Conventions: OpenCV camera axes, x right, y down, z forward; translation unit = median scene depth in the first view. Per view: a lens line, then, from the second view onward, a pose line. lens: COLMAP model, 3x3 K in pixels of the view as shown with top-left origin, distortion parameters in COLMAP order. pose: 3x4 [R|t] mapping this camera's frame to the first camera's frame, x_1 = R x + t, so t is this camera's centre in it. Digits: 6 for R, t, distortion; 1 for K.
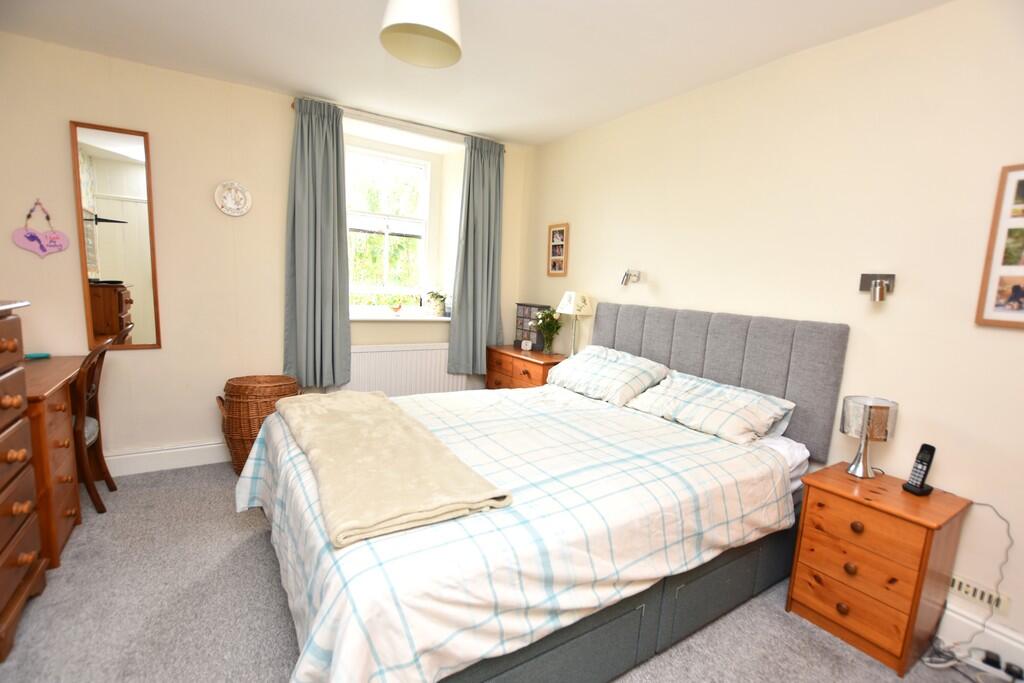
lens RADIAL K [[462.5, 0, 512.0], [0, 462.5, 341.5], [0, 0, 1]] dist [-0.000299, -0.000108]
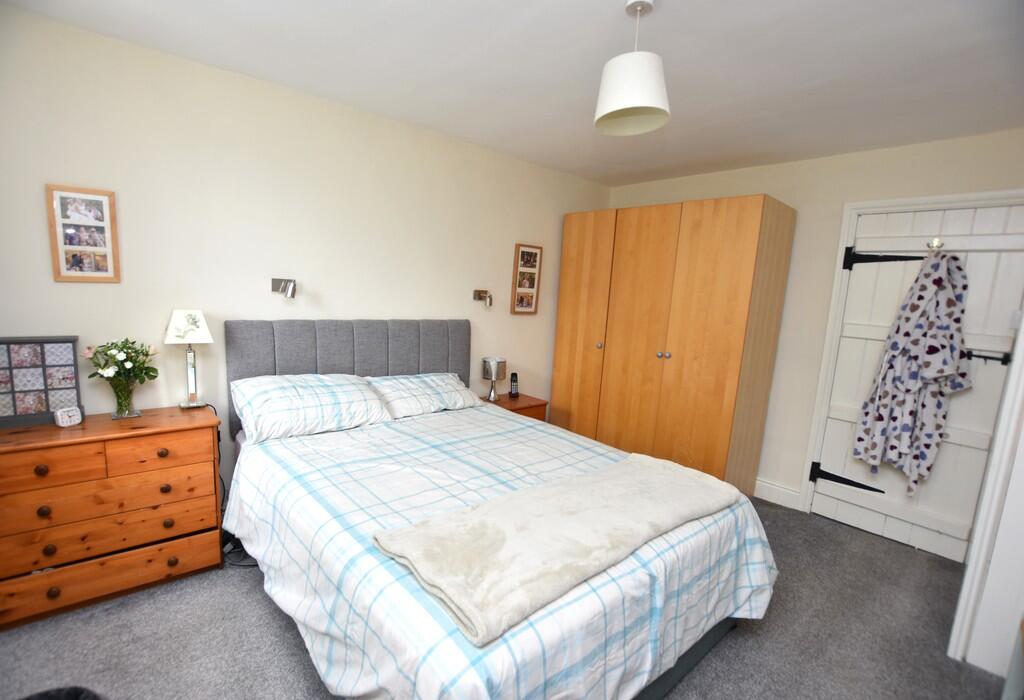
lens RADIAL K [[448.4, 0, 512.0], [0, 448.4, 350.0], [0, 0, 1]] dist [-0.000304, -0.000019]
pose [[-0.105805, -0.185035, 0.977020, -0.652553], [0.073416, 0.978400, 0.193246, -0.165573], [-0.991673, 0.092175, -0.089935, 0.710514]]
